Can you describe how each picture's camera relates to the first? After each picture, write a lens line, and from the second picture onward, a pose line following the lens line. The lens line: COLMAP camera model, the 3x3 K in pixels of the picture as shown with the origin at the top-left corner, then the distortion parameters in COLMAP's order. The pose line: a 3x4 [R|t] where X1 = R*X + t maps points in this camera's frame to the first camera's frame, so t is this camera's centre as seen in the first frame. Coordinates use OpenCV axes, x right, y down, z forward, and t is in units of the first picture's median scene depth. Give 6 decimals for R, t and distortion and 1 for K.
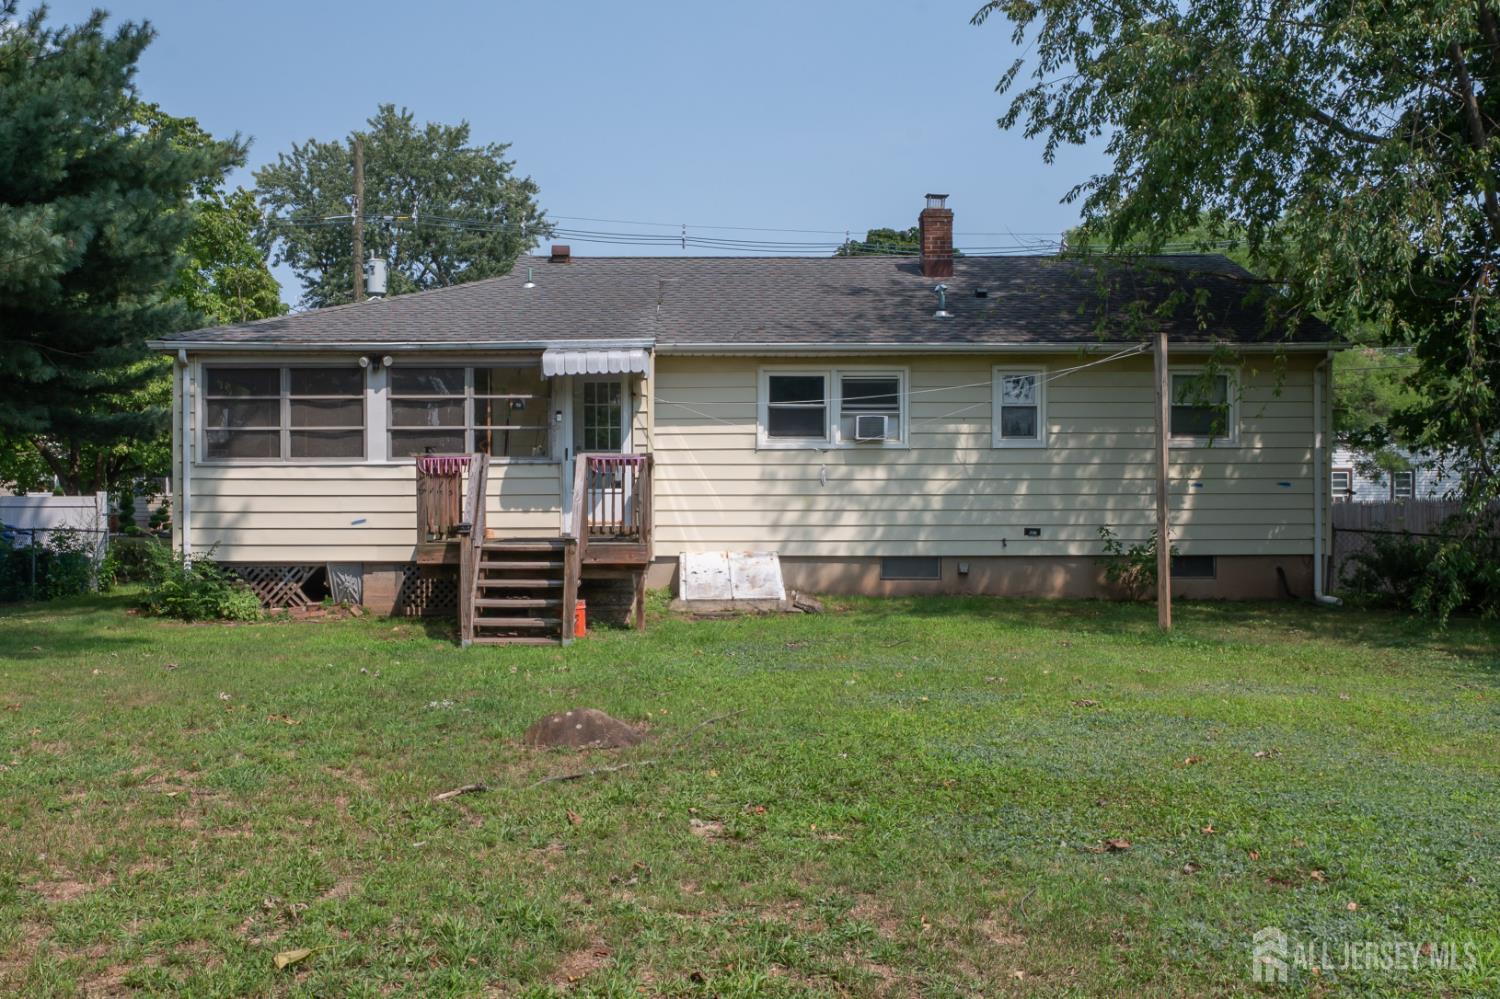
lens RADIAL K [[1451.7, 0, 740.3], [0, 1451.7, 514.4], [0, 0, 1]] dist [0.001336, 0.000000]
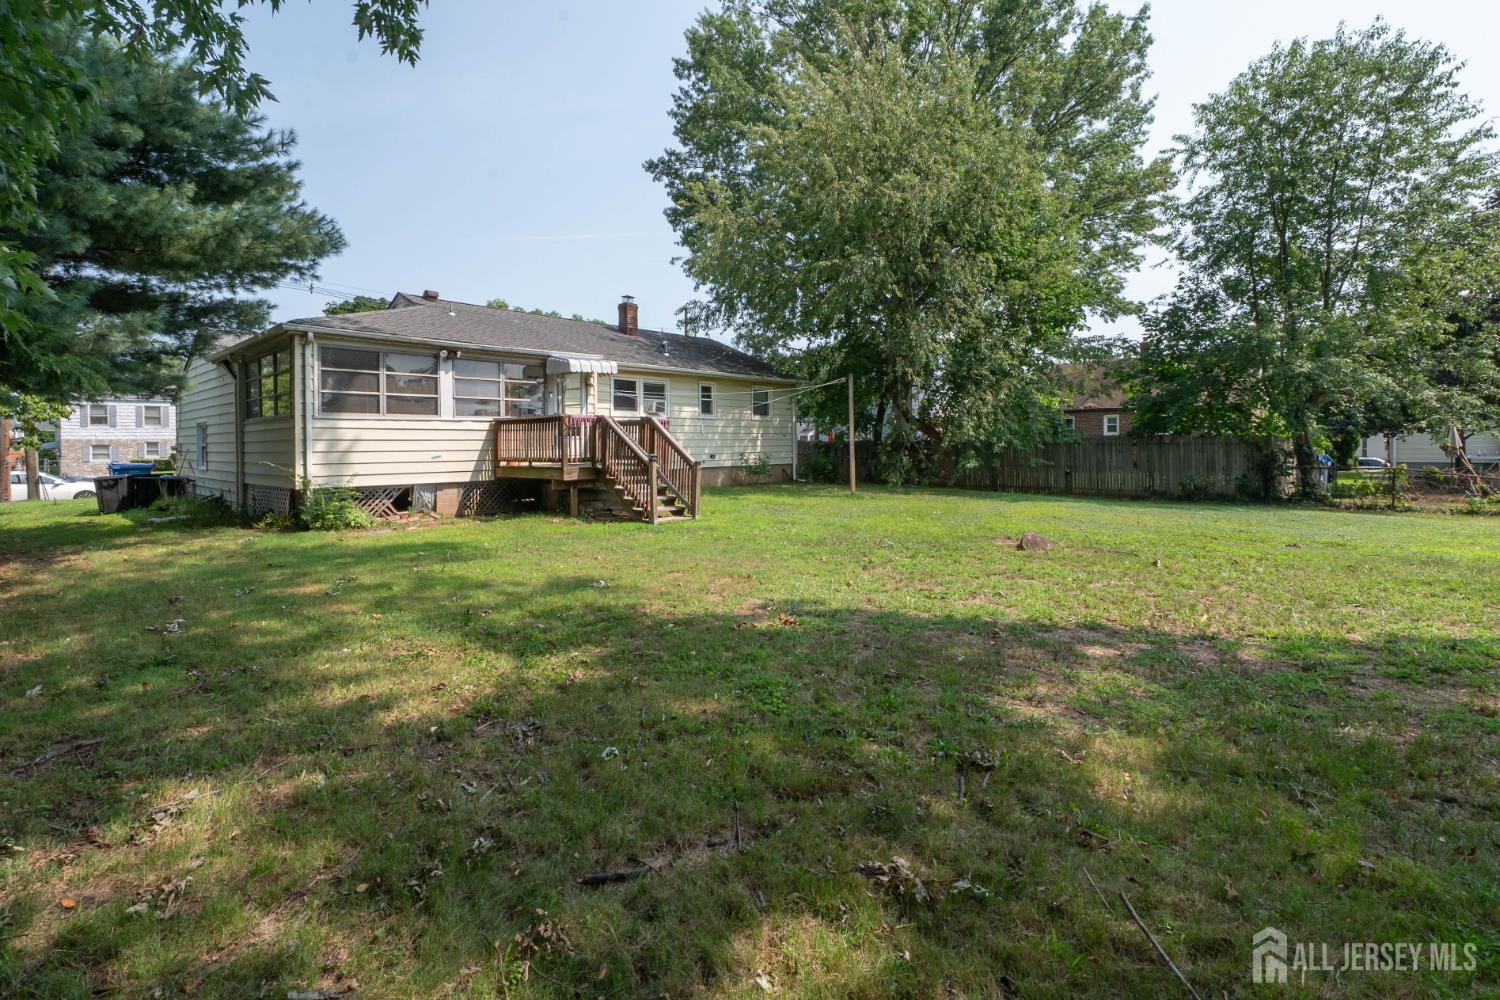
lens RADIAL K [[661.4, 0, 720.7], [0, 661.4, 446.9], [0, 0, 1]] dist [0.005390, -0.004863]
pose [[0.704971, -0.007104, 0.709201, -0.544262], [0.009464, 0.999955, 0.000609, -0.003269], [-0.709173, 0.006282, 0.705006, 0.290527]]
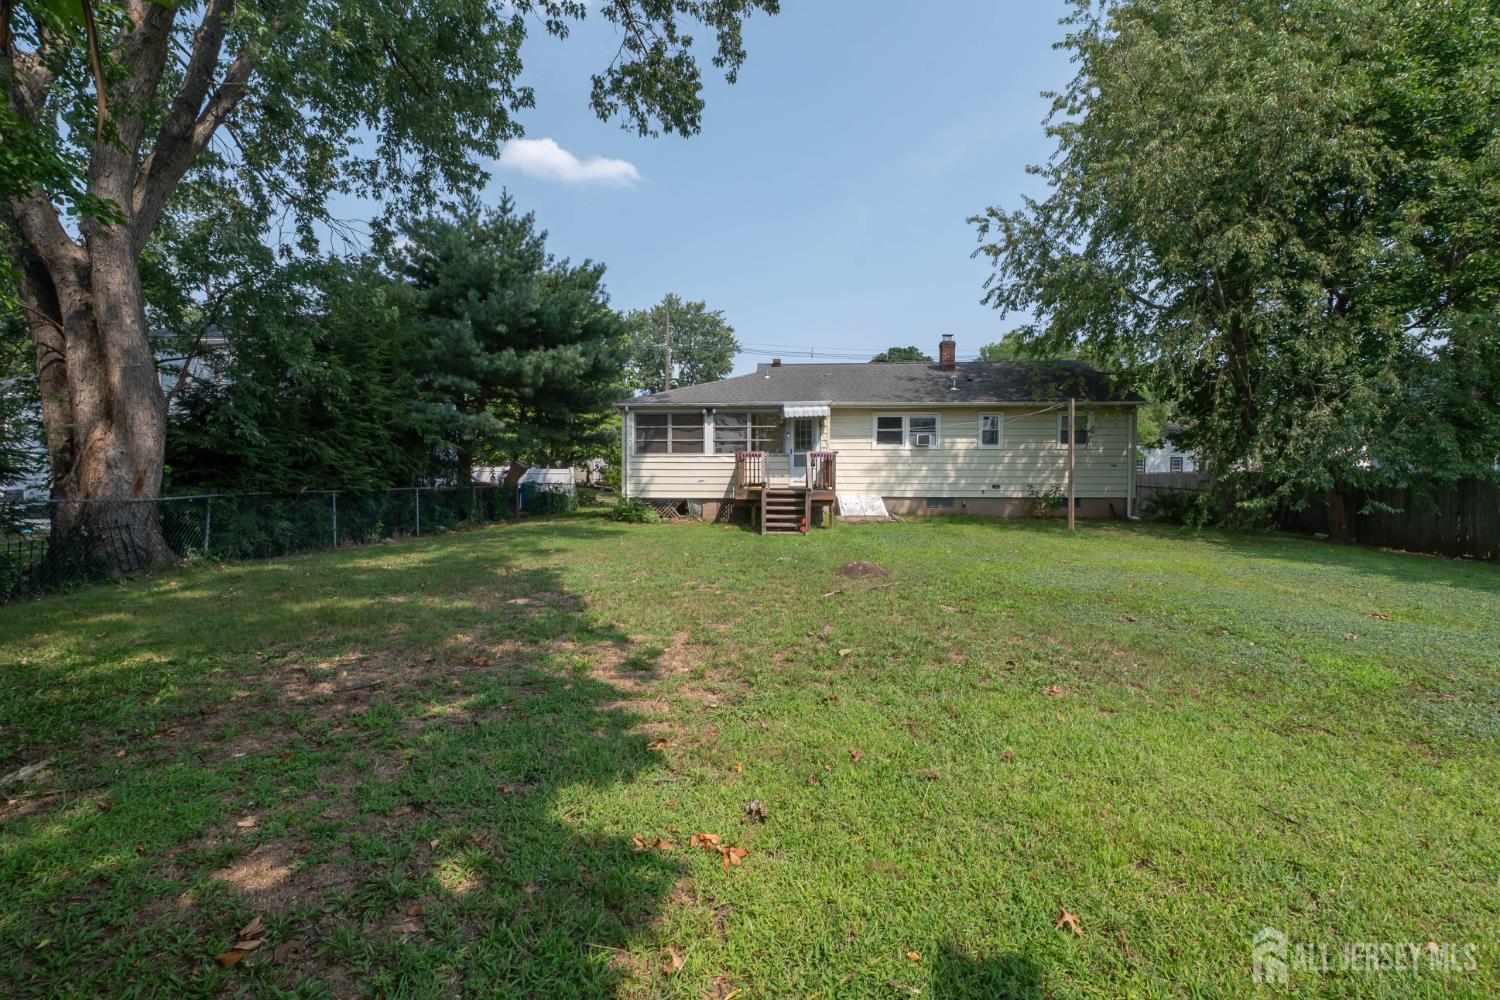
lens RADIAL K [[661.4, 0, 762.4], [0, 661.4, 495.9], [0, 0, 1]] dist [0.005390, -0.004863]
pose [[0.997568, 0.006177, -0.069427, -0.092053], [-0.004239, 0.999598, 0.028036, -0.001104], [0.069572, -0.027674, 0.997193, -0.042687]]
